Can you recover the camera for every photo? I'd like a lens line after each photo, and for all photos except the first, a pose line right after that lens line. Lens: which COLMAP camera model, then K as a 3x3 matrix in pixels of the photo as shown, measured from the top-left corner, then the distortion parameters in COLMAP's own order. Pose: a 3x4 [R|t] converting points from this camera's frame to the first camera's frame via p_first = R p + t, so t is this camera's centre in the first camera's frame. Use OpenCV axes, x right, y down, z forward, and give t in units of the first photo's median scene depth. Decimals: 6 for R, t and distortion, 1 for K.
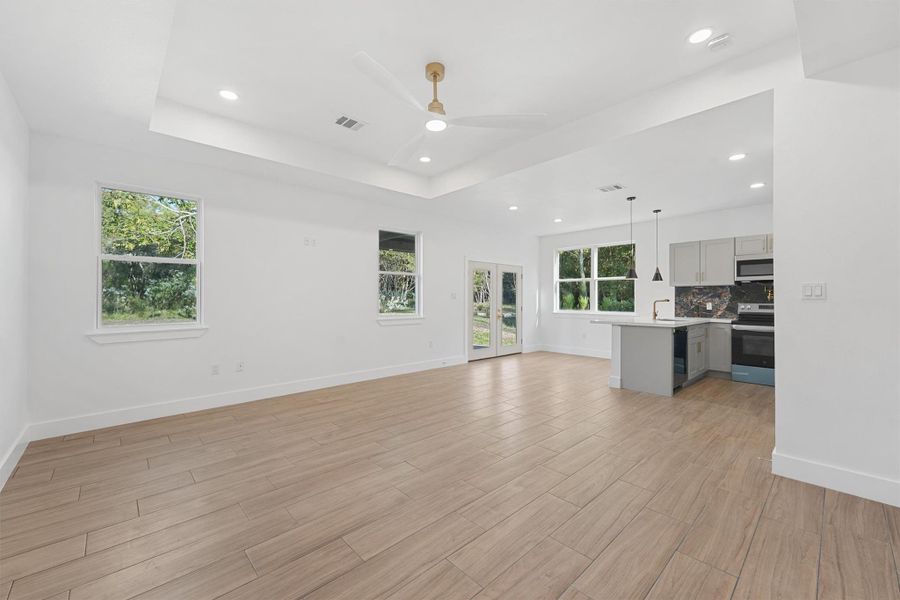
lens RADIAL K [[361.1, 0, 450.0], [0, 361.1, 300.0], [0, 0, 1]] dist [-0.000004, 0.003056]
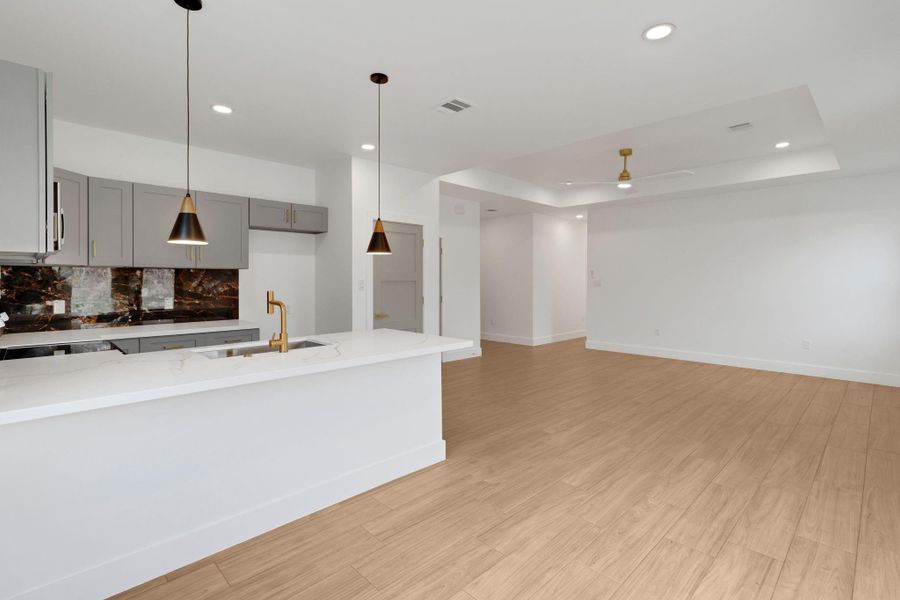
lens RADIAL K [[426.2, 0, 461.0], [0, 426.2, 279.5], [0, 0, 1]] dist [0.000449, 0.000736]
pose [[-0.999616, 0.000259, -0.027715, 0.366030], [0.000360, 0.999993, -0.003640, -0.019075], [0.027714, -0.003648, -0.999609, 1.384751]]
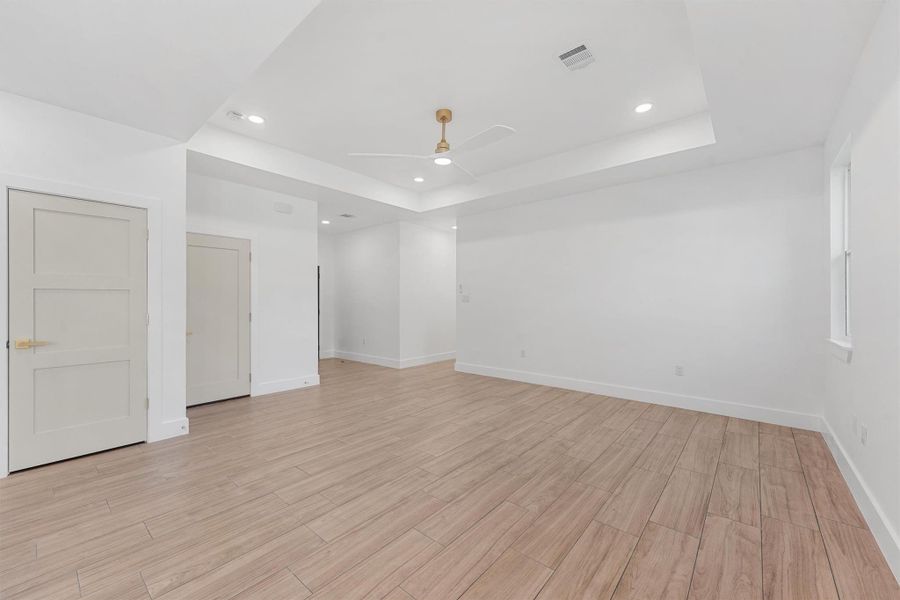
lens RADIAL K [[361.1, 0, 450.0], [0, 361.1, 300.0], [0, 0, 1]] dist [-0.000004, 0.003056]
pose [[-0.994084, 0.002047, -0.108590, 0.033241], [0.002617, 0.999984, -0.005107, -0.001149], [0.108578, -0.005361, -0.994073, 1.039758]]
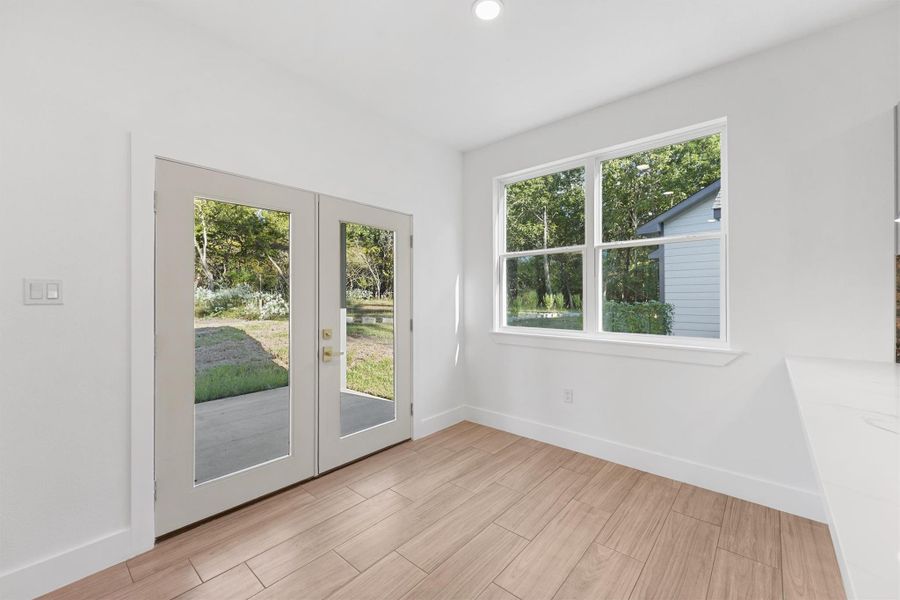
lens RADIAL K [[361.1, 0, 450.0], [0, 361.1, 300.0], [0, 0, 1]] dist [-0.000004, 0.003056]
pose [[0.995822, -0.007894, 0.090969, 0.283120], [0.007476, 0.999960, 0.004941, -0.005940], [-0.091004, -0.004240, 0.995841, 0.844291]]
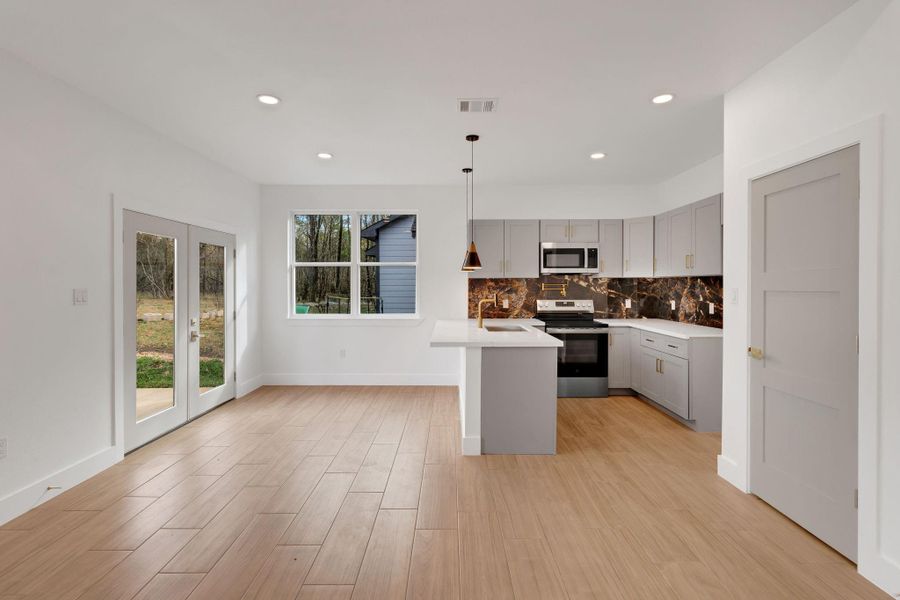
lens RADIAL K [[433.2, 0, 450.1], [0, 433.2, 289.0], [0, 0, 1]] dist [-0.001401, -0.000280]
pose [[0.687666, -0.009627, 0.725963, -0.059856], [0.003502, 0.999944, 0.009943, -0.026609], [-0.726018, -0.004295, 0.687662, 0.462136]]
